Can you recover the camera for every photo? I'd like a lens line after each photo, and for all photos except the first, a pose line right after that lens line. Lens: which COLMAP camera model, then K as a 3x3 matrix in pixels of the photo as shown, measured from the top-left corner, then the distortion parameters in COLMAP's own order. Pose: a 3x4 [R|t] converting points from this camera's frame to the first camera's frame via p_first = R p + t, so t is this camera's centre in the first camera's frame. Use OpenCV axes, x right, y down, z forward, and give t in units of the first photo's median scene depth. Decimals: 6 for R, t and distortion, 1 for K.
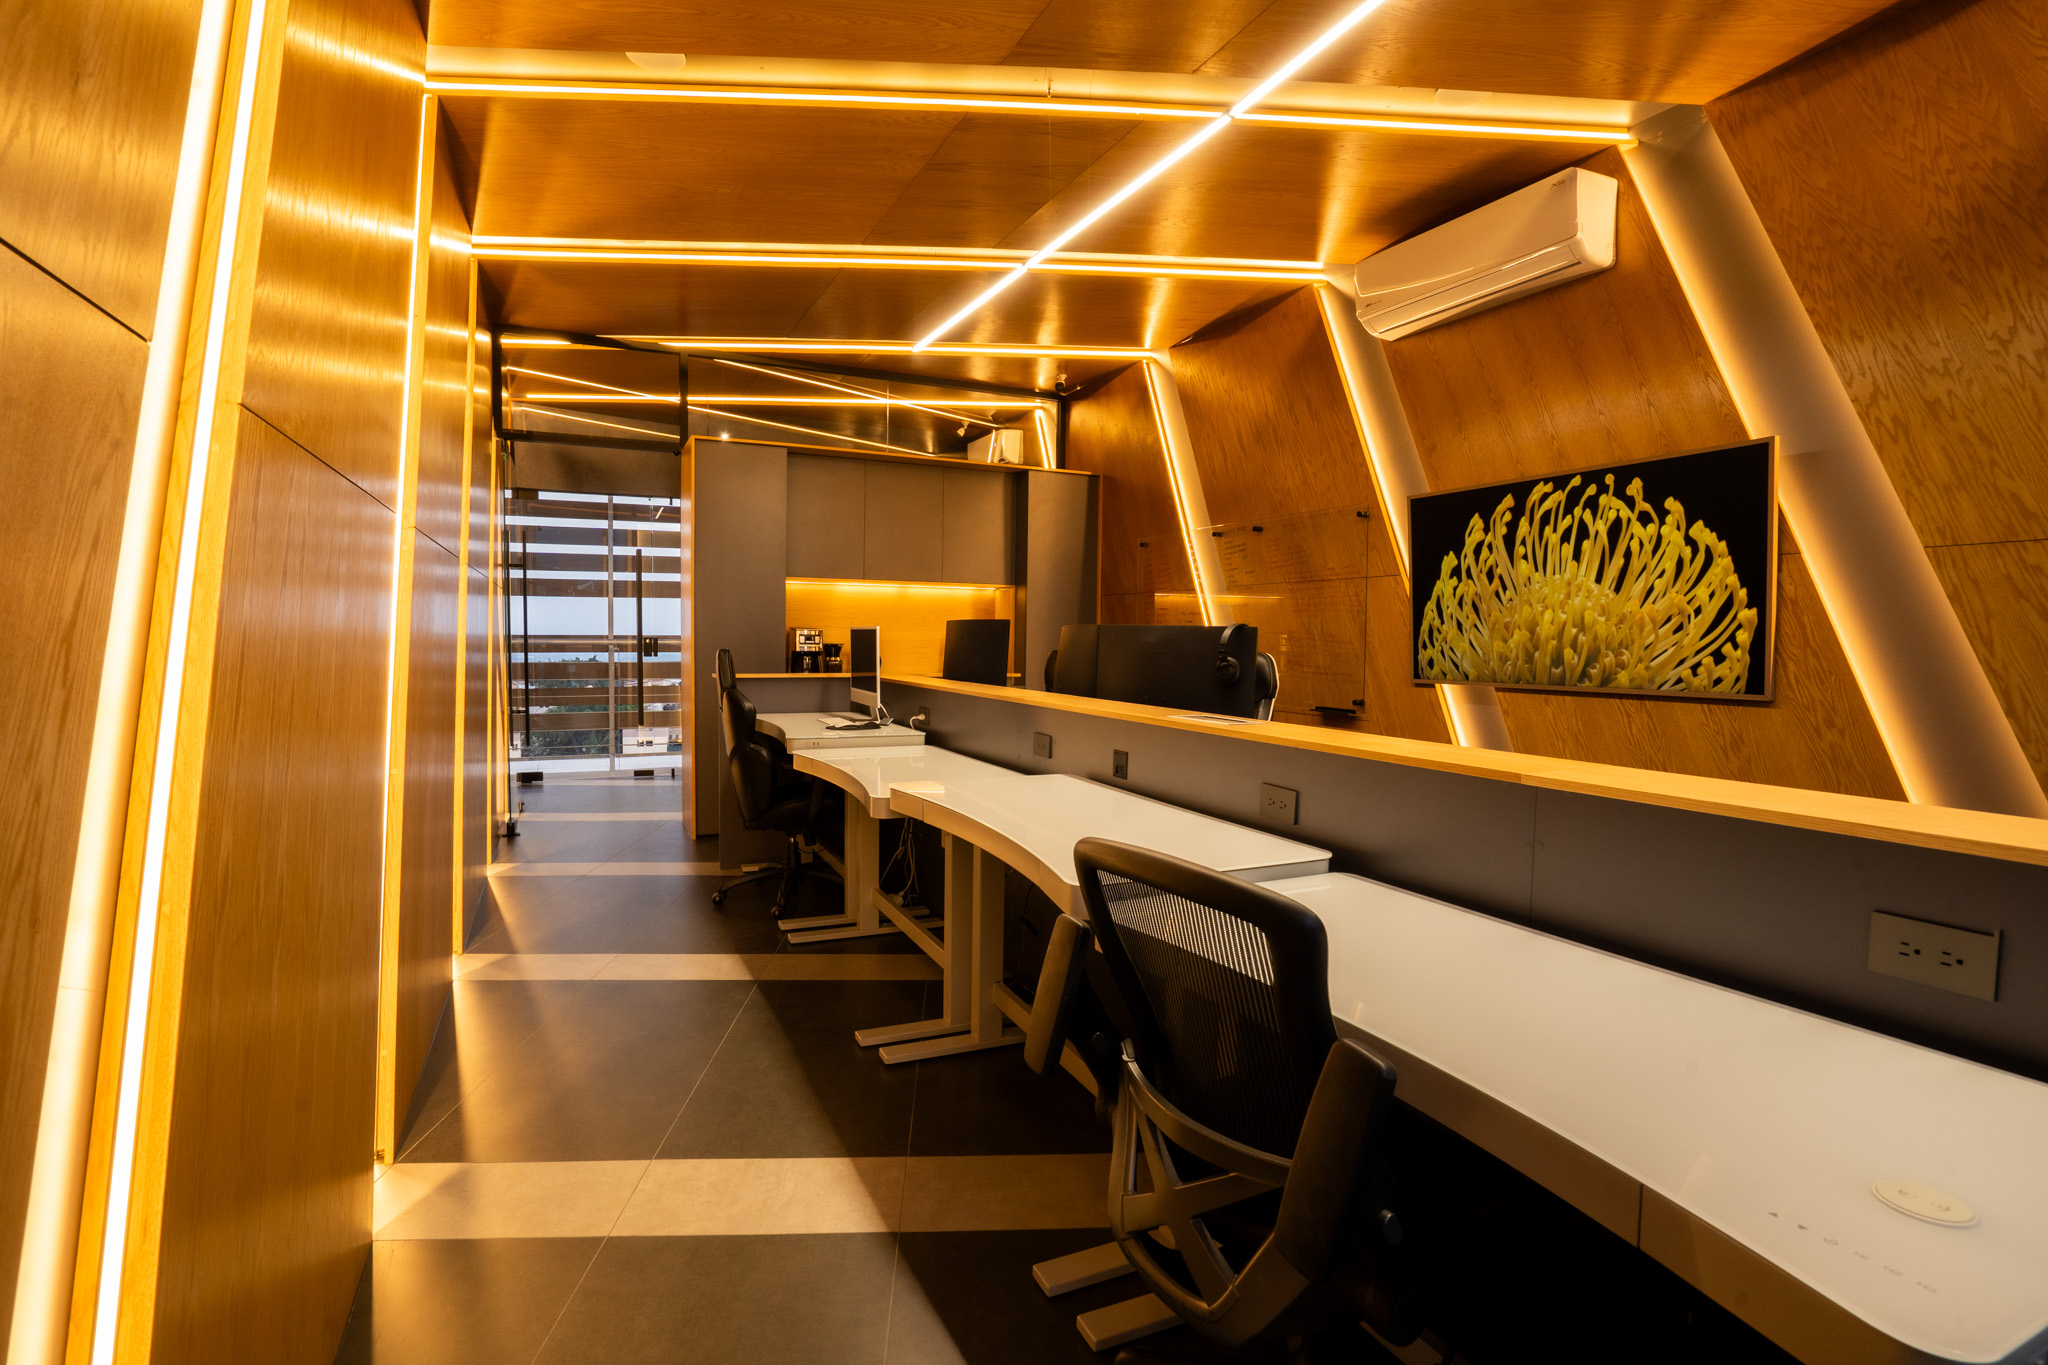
lens RADIAL K [[975.4, 0, 1024.0], [0, 975.4, 682.5], [0, 0, 1]] dist [-0.058456, 0.033330]
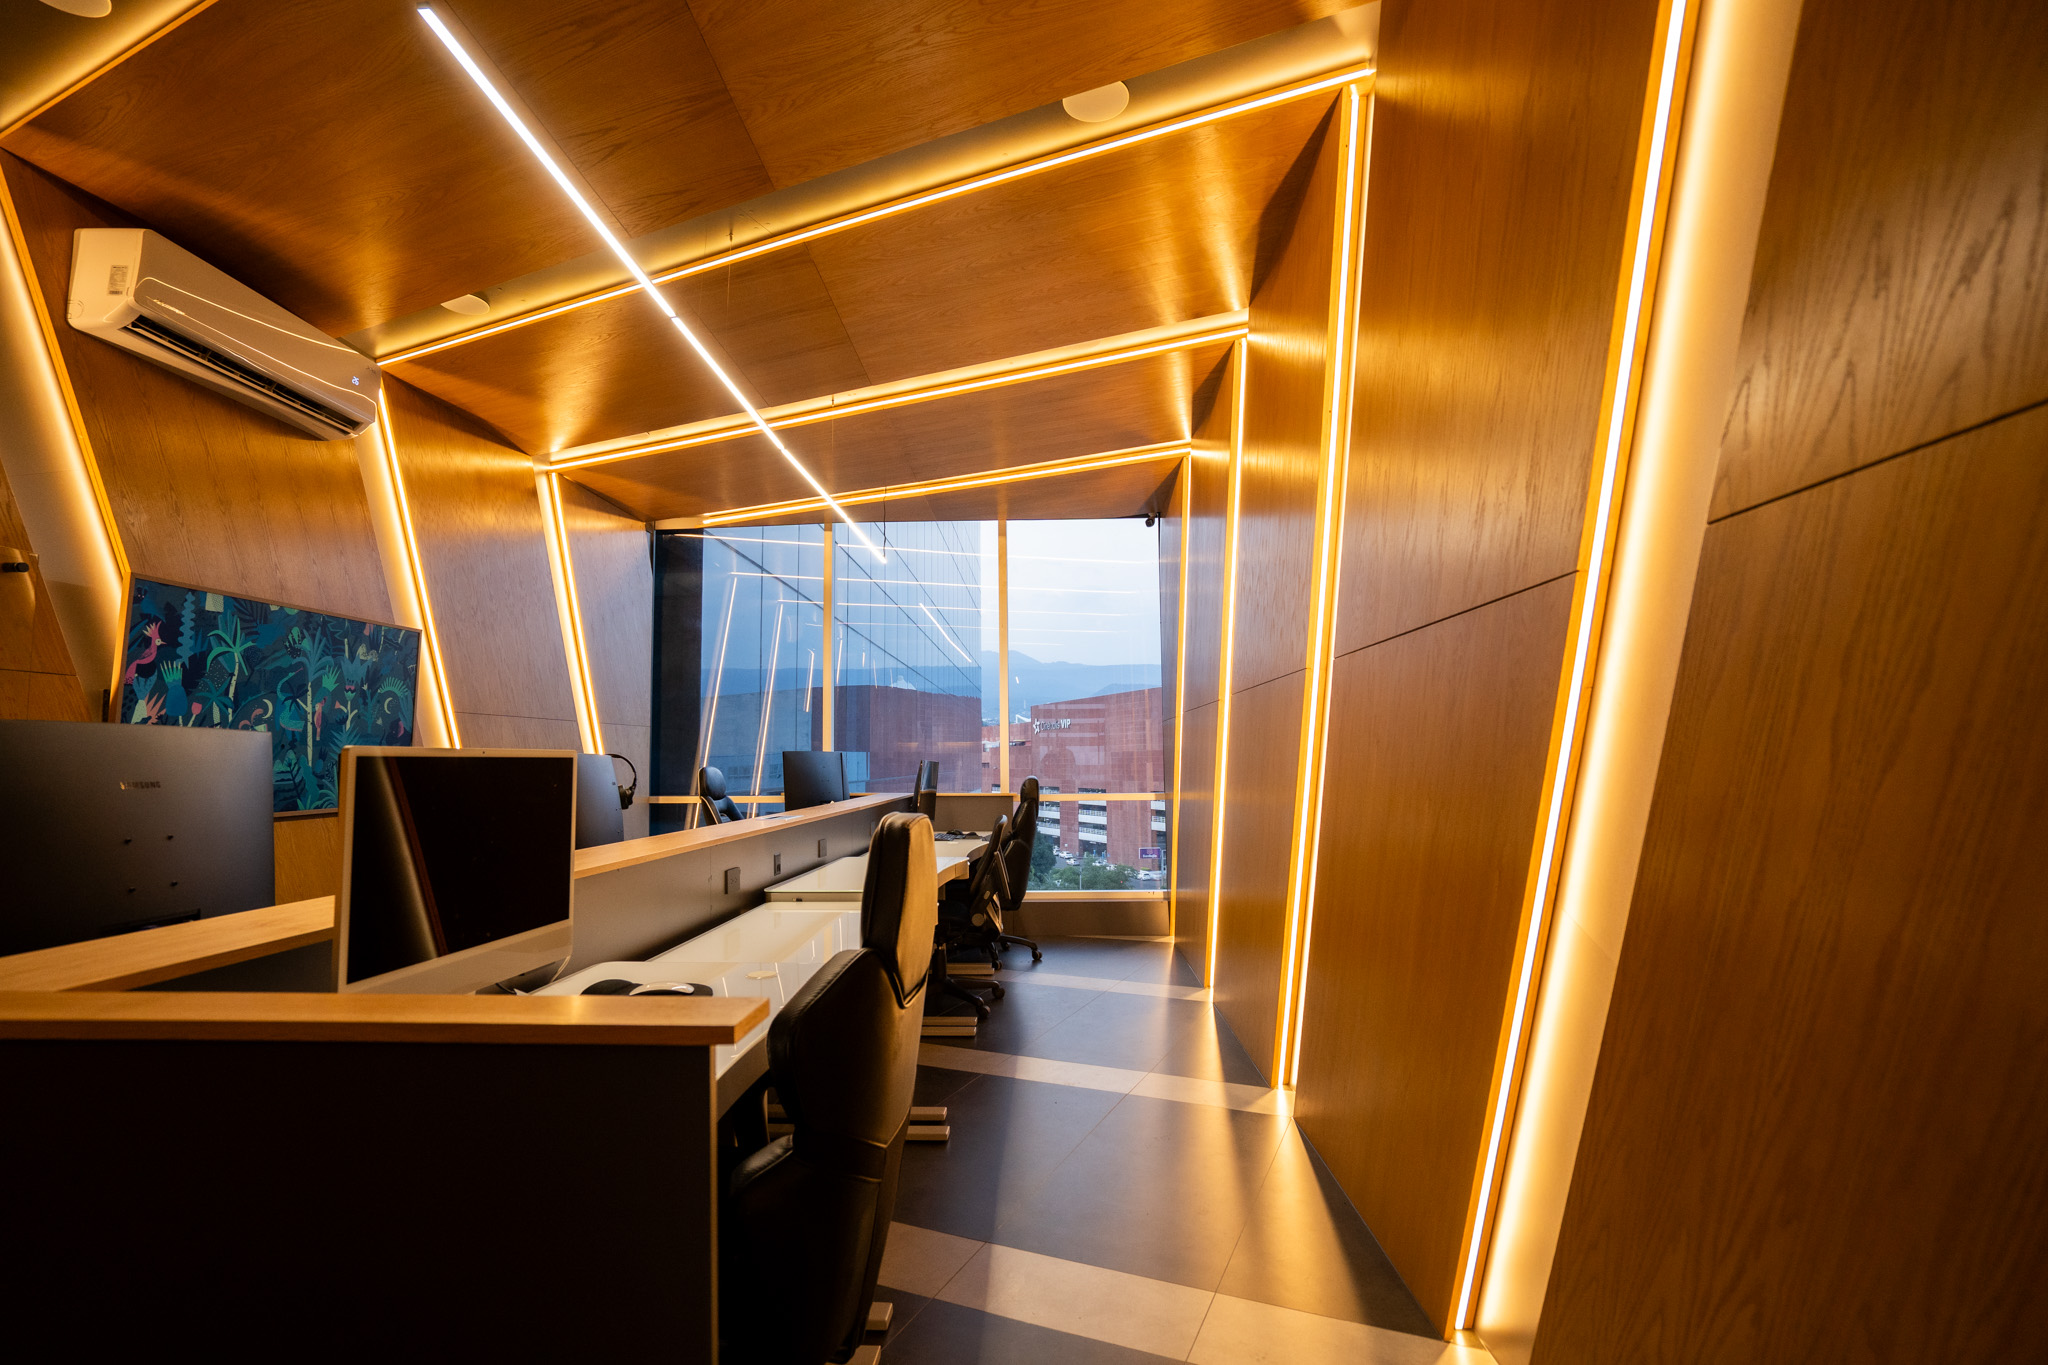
lens RADIAL K [[992.9, 0, 1024.0], [0, 992.9, 682.5], [0, 0, 1]] dist [-0.061386, -0.000056]
pose [[-0.893219, 0.034408, 0.448304, -0.493731], [0.023952, 0.999293, -0.028976, -0.070144], [-0.448984, -0.015145, -0.893411, 1.267585]]
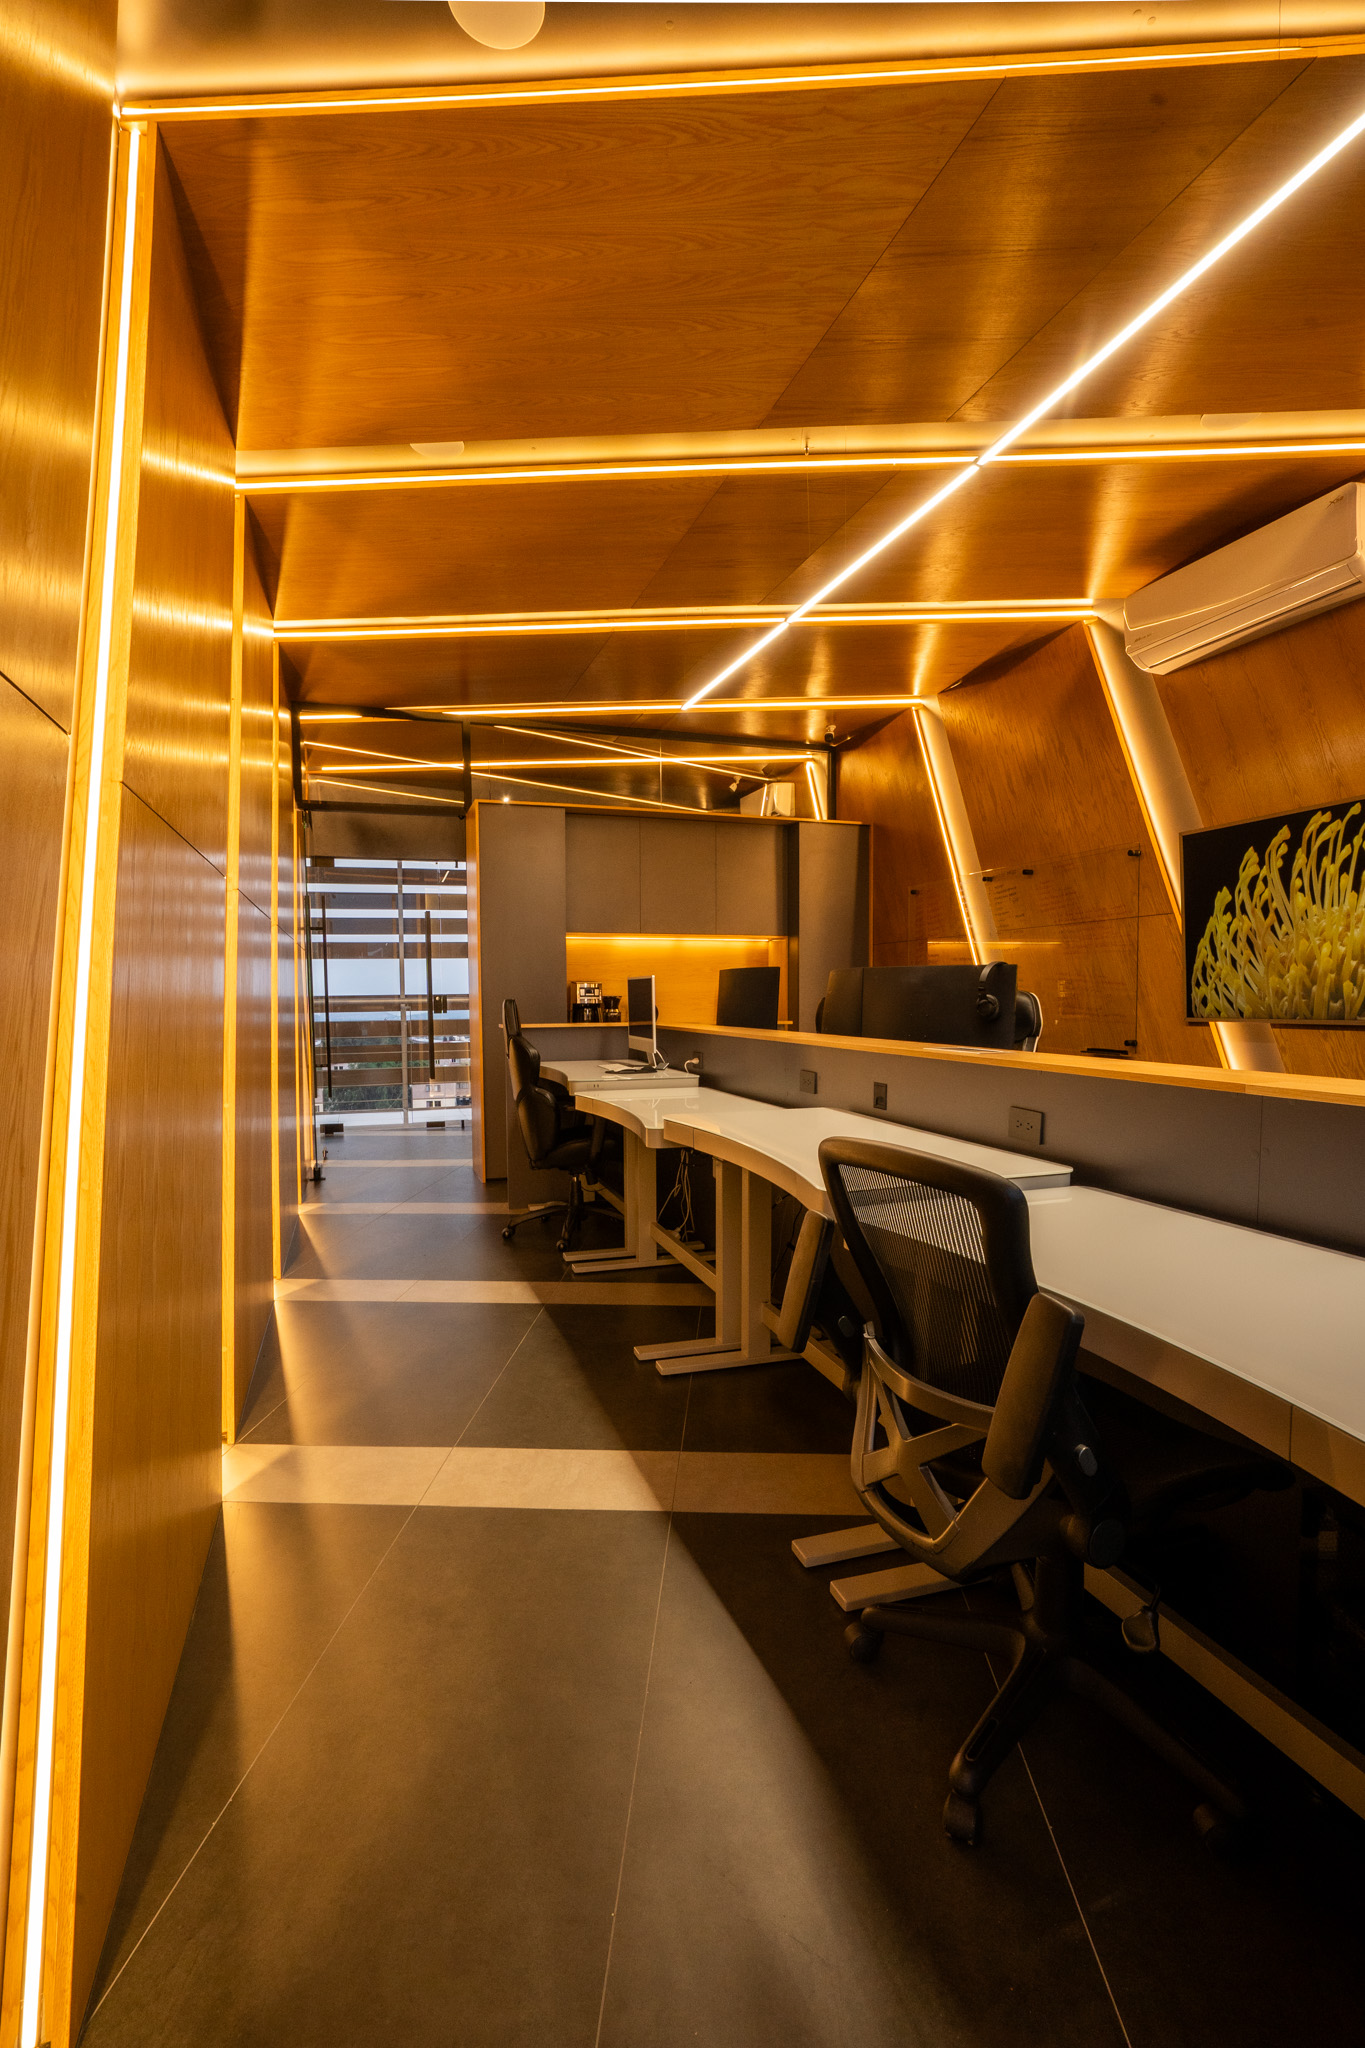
lens RADIAL K [[980.4, 0, 694.2], [0, 980.4, 1058.7], [0, 0, 1]] dist [-0.047422, 0.035047]
pose [[0.993604, -0.010537, -0.112427, 0.011807], [0.012577, 0.999768, 0.017458, 0.014138], [0.112217, -0.018760, 0.993507, -0.044192]]
